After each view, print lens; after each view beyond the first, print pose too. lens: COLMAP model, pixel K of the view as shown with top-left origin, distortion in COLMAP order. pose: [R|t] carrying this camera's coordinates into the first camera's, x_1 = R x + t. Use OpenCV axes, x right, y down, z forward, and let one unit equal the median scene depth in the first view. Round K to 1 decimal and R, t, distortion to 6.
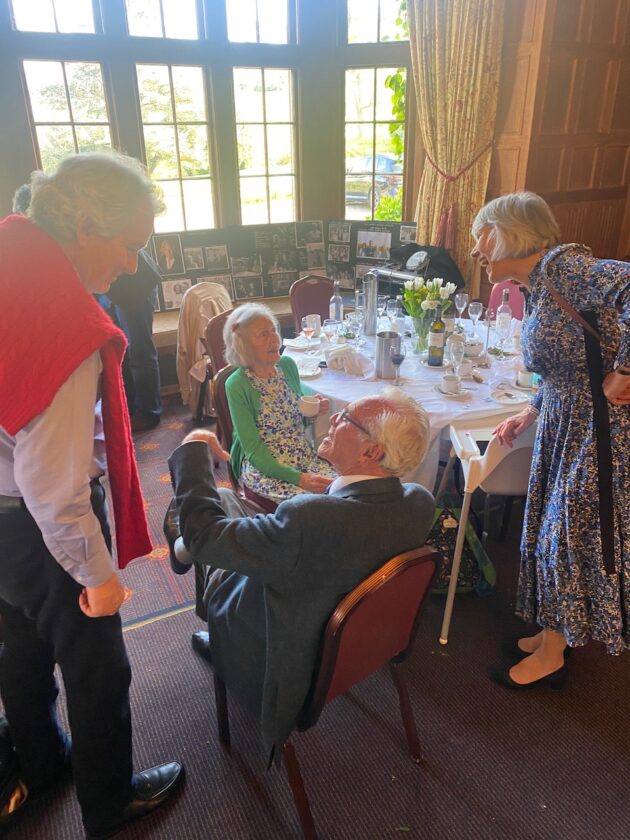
lens RADIAL K [[639.8, 0, 308.4], [0, 639.8, 426.7], [0, 0, 1]] dist [0.004946, -0.004602]
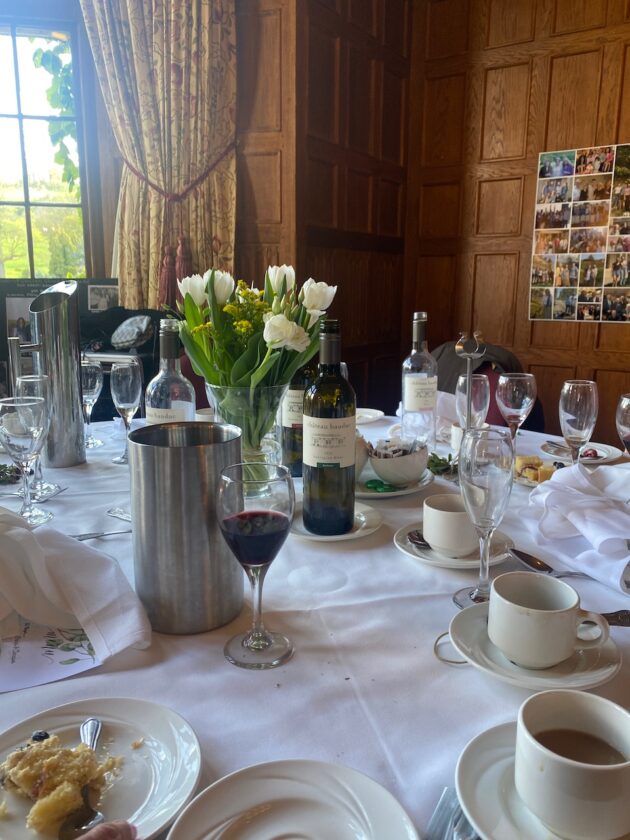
lens RADIAL K [[639.8, 0, 313.9], [0, 639.8, 407.0], [0, 0, 1]] dist [0.004946, -0.004602]
pose [[0.868507, -0.066719, 0.491165, 0.035445], [0.187444, 0.961525, -0.200836, -0.063968], [-0.458868, 0.266493, 0.847597, 0.507985]]
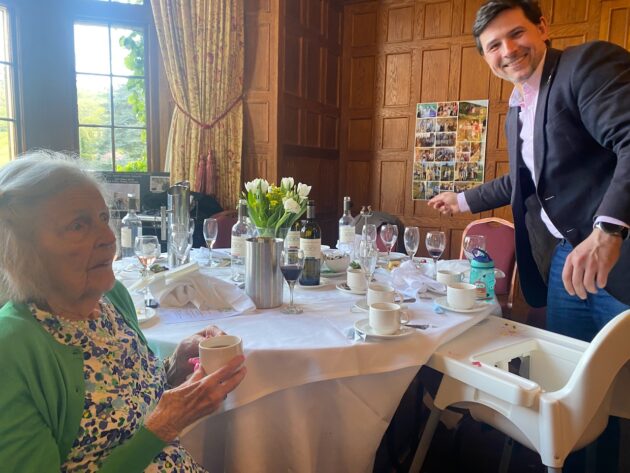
lens RADIAL K [[479.8, 0, 314.5], [0, 479.8, 235.2], [0, 0, 1]] dist [0.004946, -0.004602]
pose [[0.822087, -0.035527, 0.568253, -0.071042], [0.204639, 0.949795, -0.236668, -0.014819], [-0.531316, 0.310848, 0.788084, 0.379711]]
